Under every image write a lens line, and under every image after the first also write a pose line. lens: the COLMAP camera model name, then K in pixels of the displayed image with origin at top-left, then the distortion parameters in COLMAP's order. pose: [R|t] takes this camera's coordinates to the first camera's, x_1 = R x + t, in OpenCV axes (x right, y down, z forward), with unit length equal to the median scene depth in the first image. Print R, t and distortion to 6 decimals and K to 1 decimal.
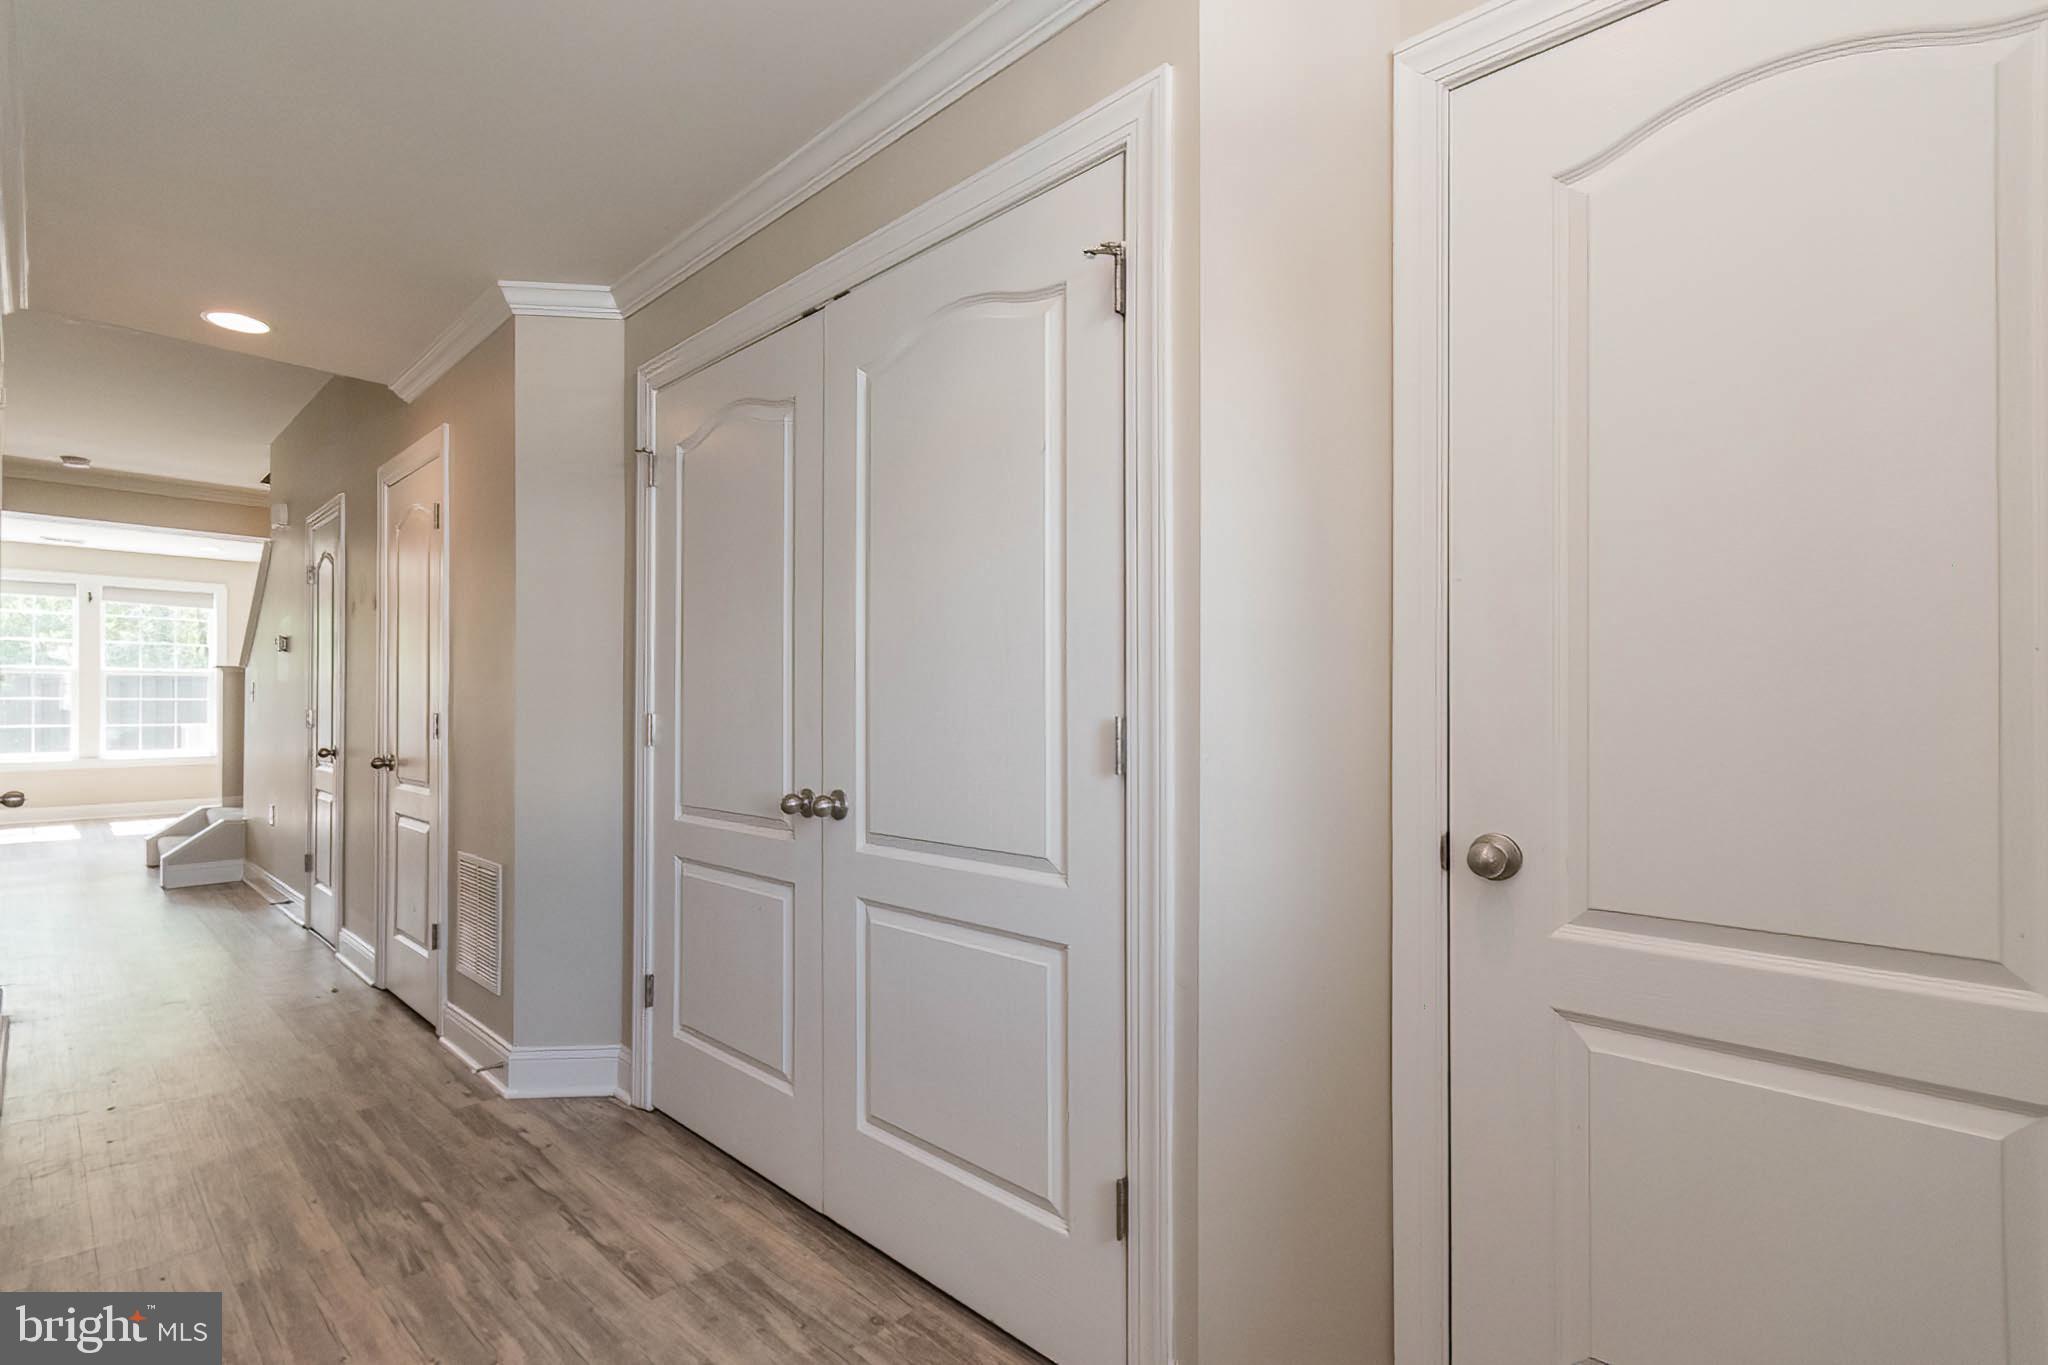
lens RADIAL K [[918.2, 0, 1010.0], [0, 918.2, 713.1], [0, 0, 1]] dist [0.001532, 0.000637]
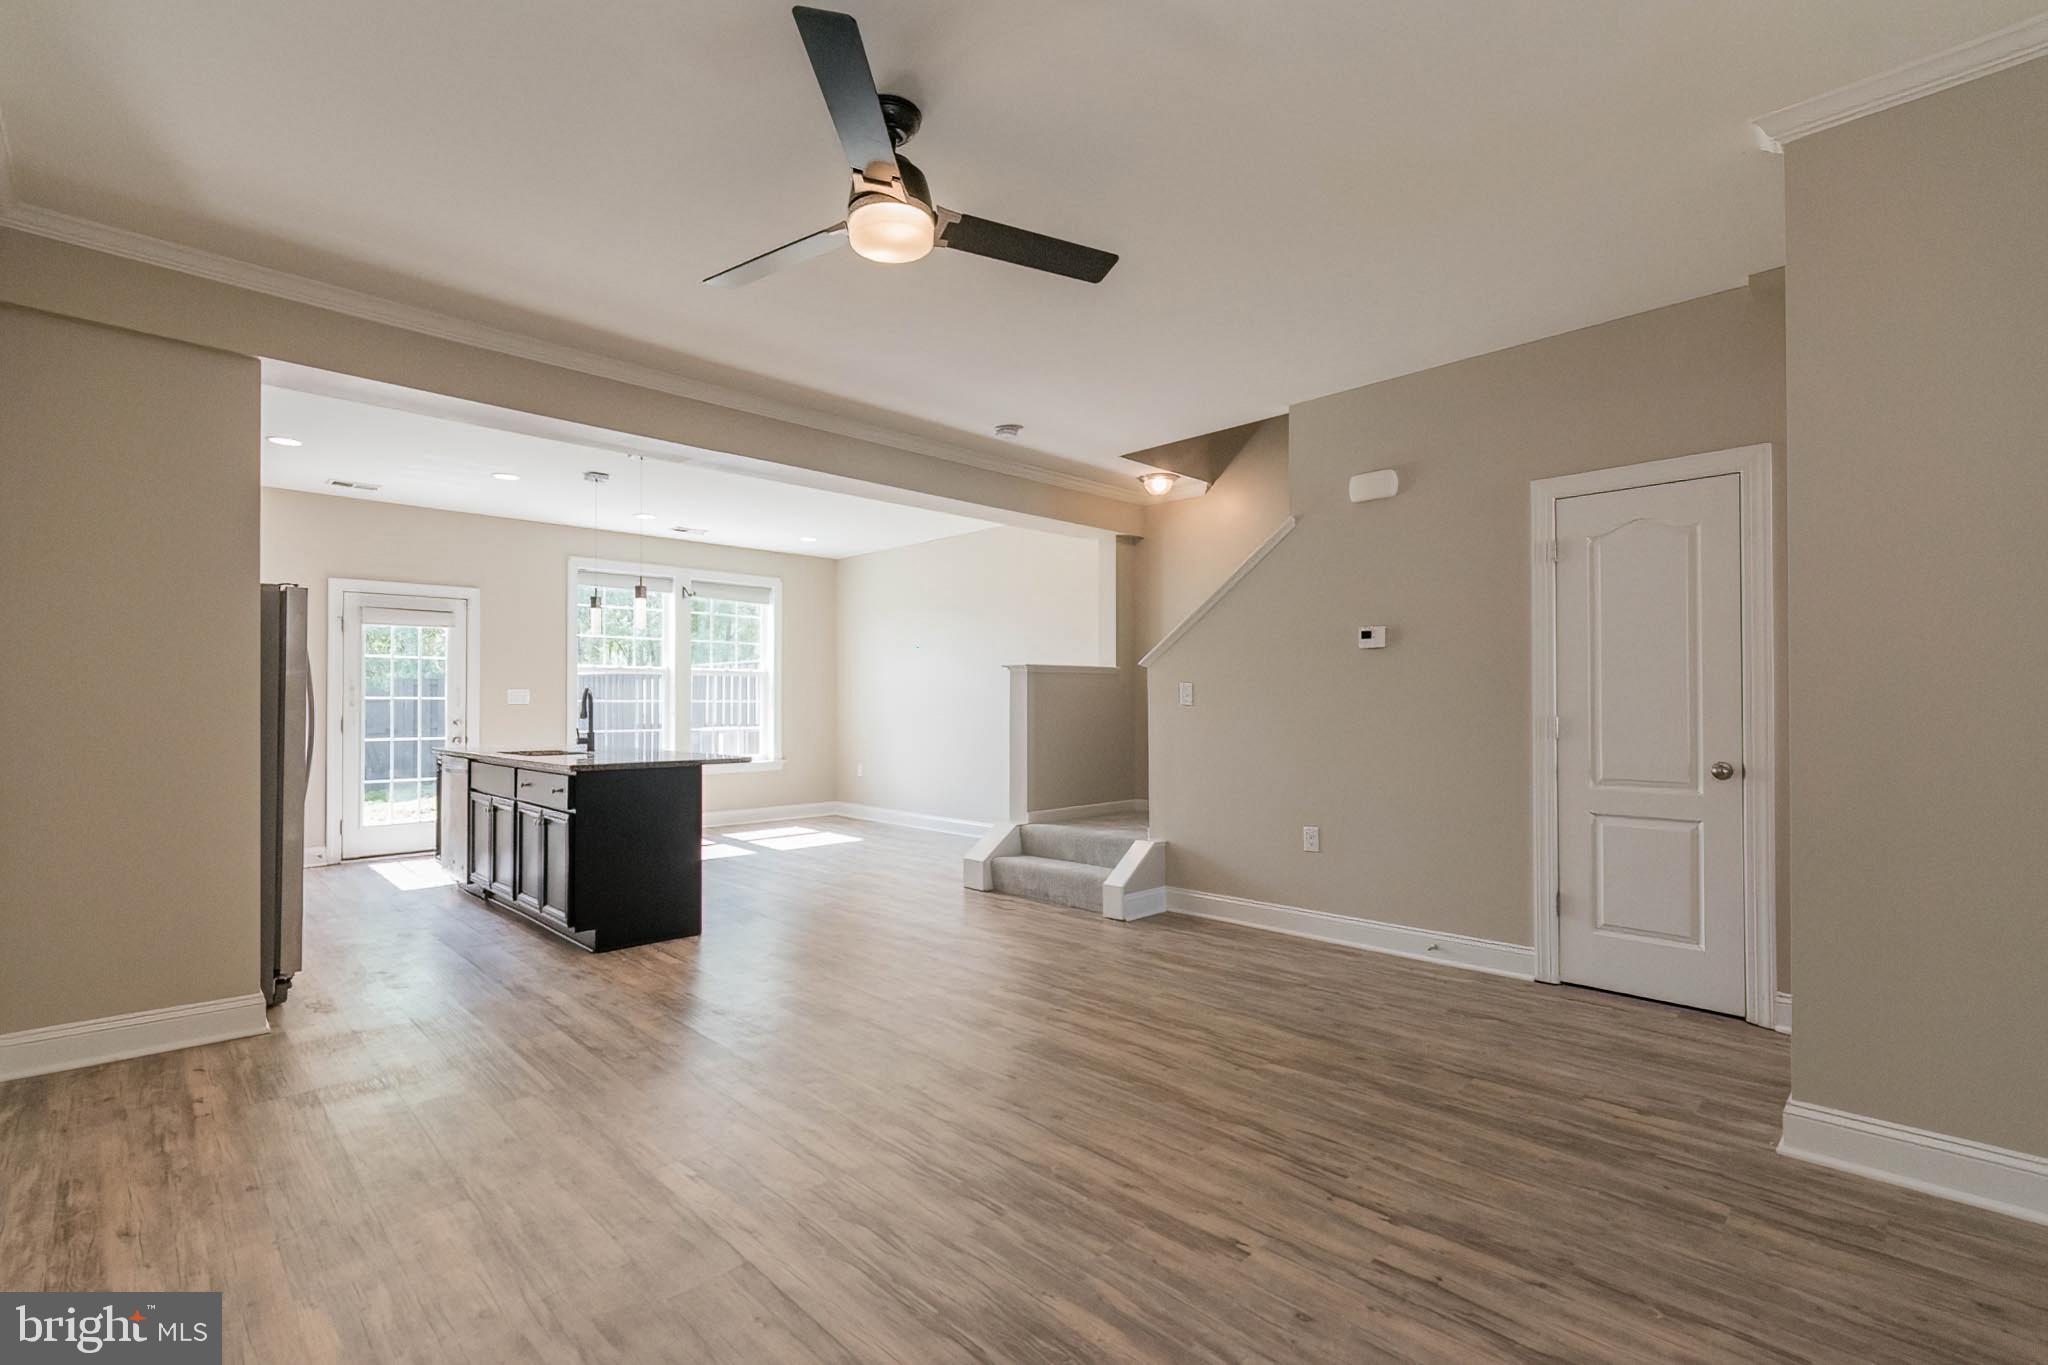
lens RADIAL K [[912.5, 0, 1005.5], [0, 912.5, 689.0], [0, 0, 1]] dist [0.002603, -0.001554]
pose [[0.998651, -0.003535, -0.051813, -0.625406], [0.002302, 0.999713, -0.023841, -0.004560], [0.051883, 0.023690, 0.998372, 0.077848]]
